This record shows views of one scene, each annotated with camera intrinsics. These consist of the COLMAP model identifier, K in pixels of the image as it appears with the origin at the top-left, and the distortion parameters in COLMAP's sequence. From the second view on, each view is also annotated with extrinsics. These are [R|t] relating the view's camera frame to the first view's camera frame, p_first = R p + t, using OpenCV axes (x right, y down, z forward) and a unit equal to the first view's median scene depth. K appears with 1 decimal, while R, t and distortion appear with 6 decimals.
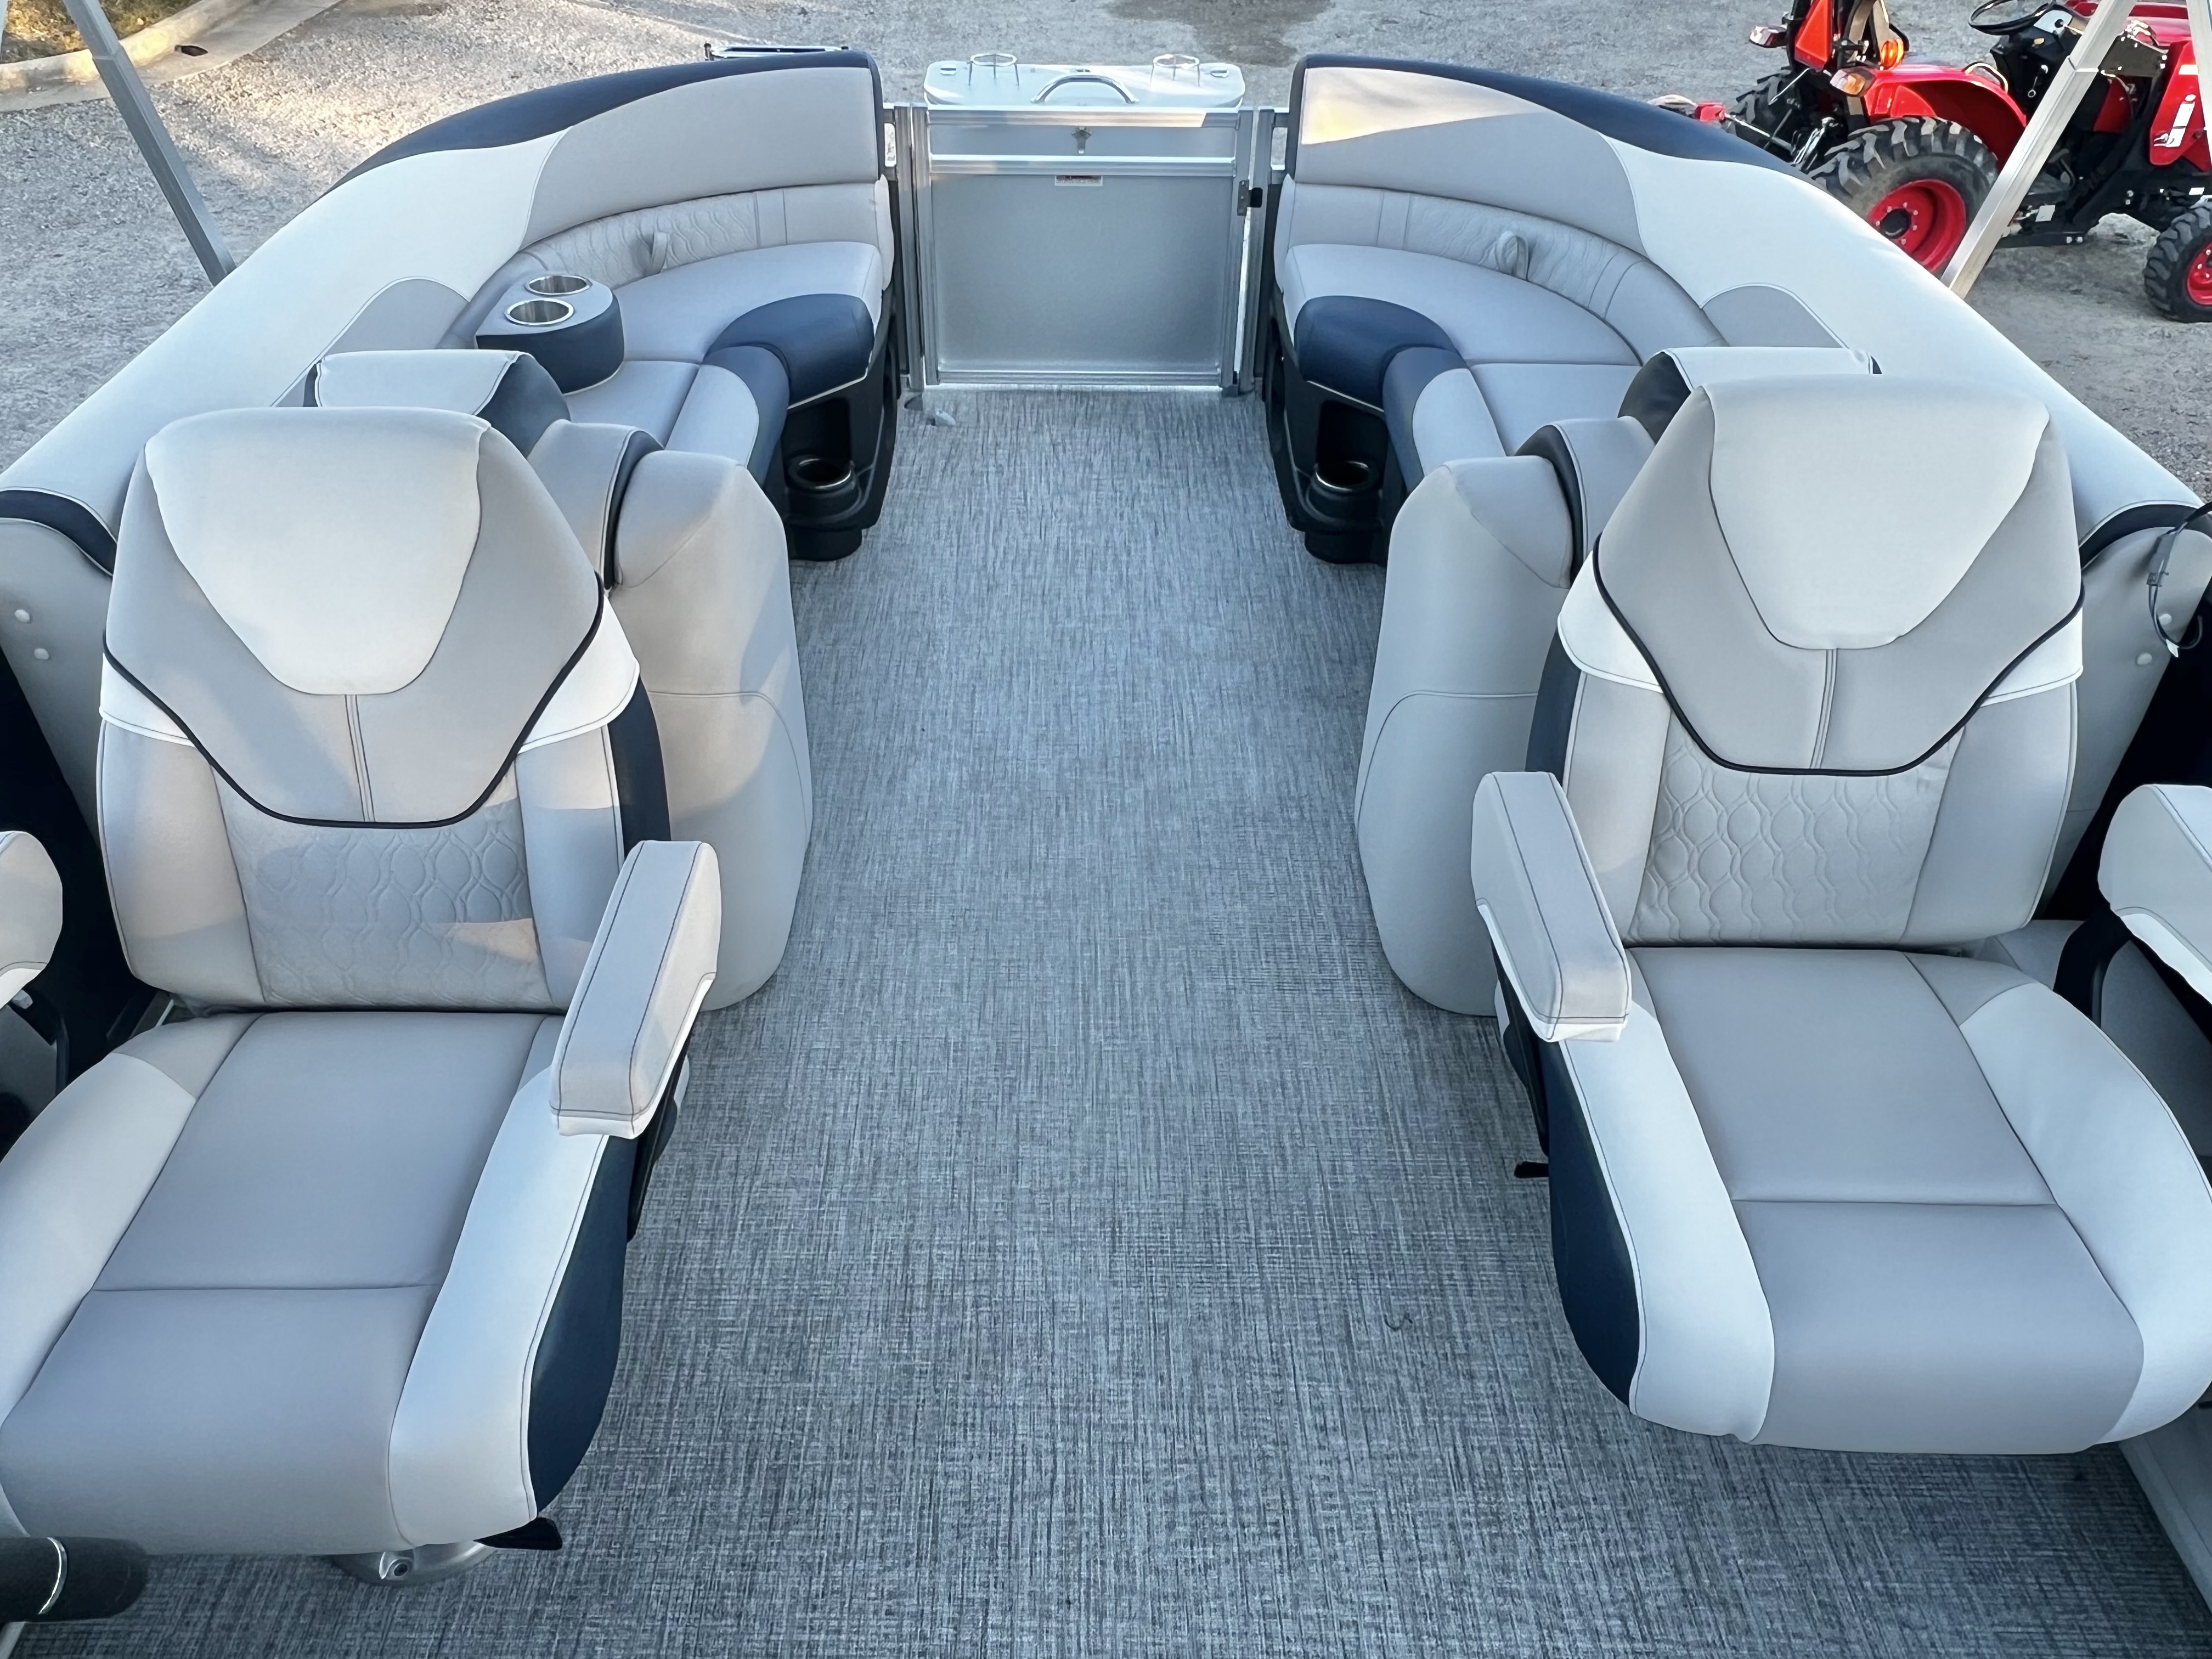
lens RADIAL K [[1633.2, 0, 1074.6], [0, 1633.2, 834.4], [0, 0, 1]] dist [0.000197, -0.003964]
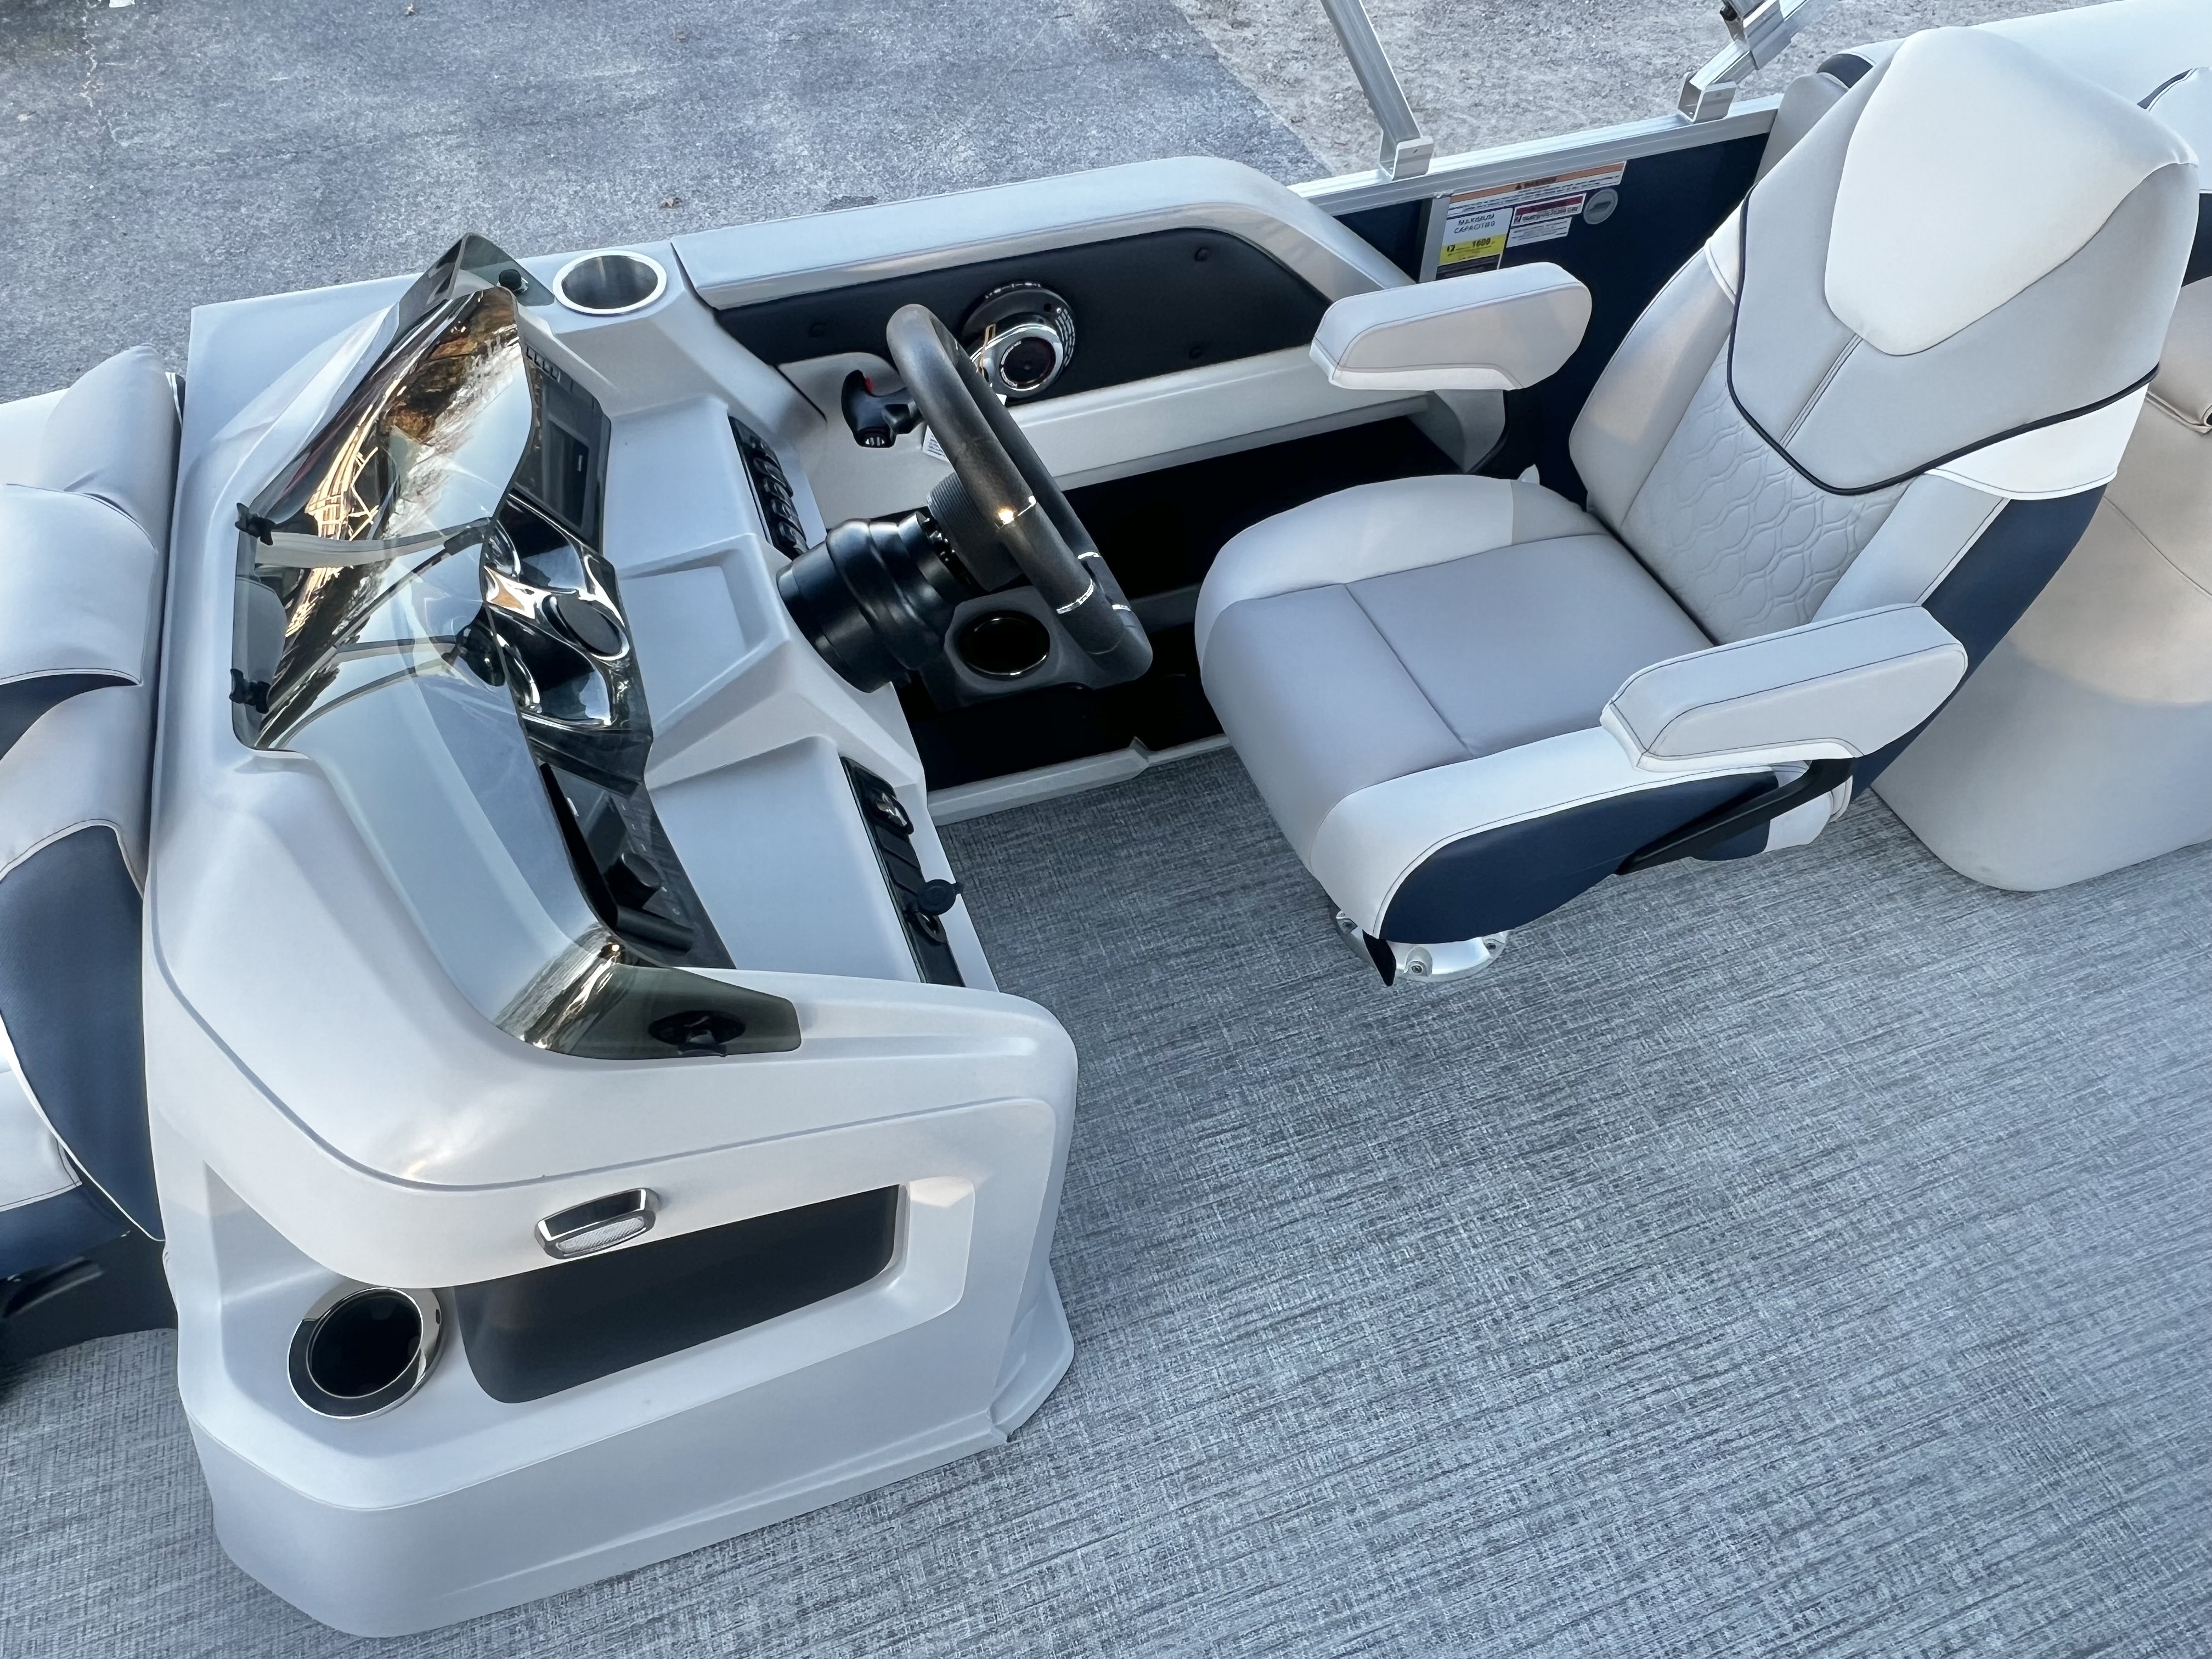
lens RADIAL K [[1487.5, 0, 1069.8], [0, 1487.5, 835.0], [0, 0, 1]] dist [-0.006994, 0.004629]
pose [[0.321040, 0.716417, -0.619419, 0.113246], [-0.576723, 0.666674, 0.472161, -0.015383], [0.751215, 0.205651, 0.627203, 0.046812]]
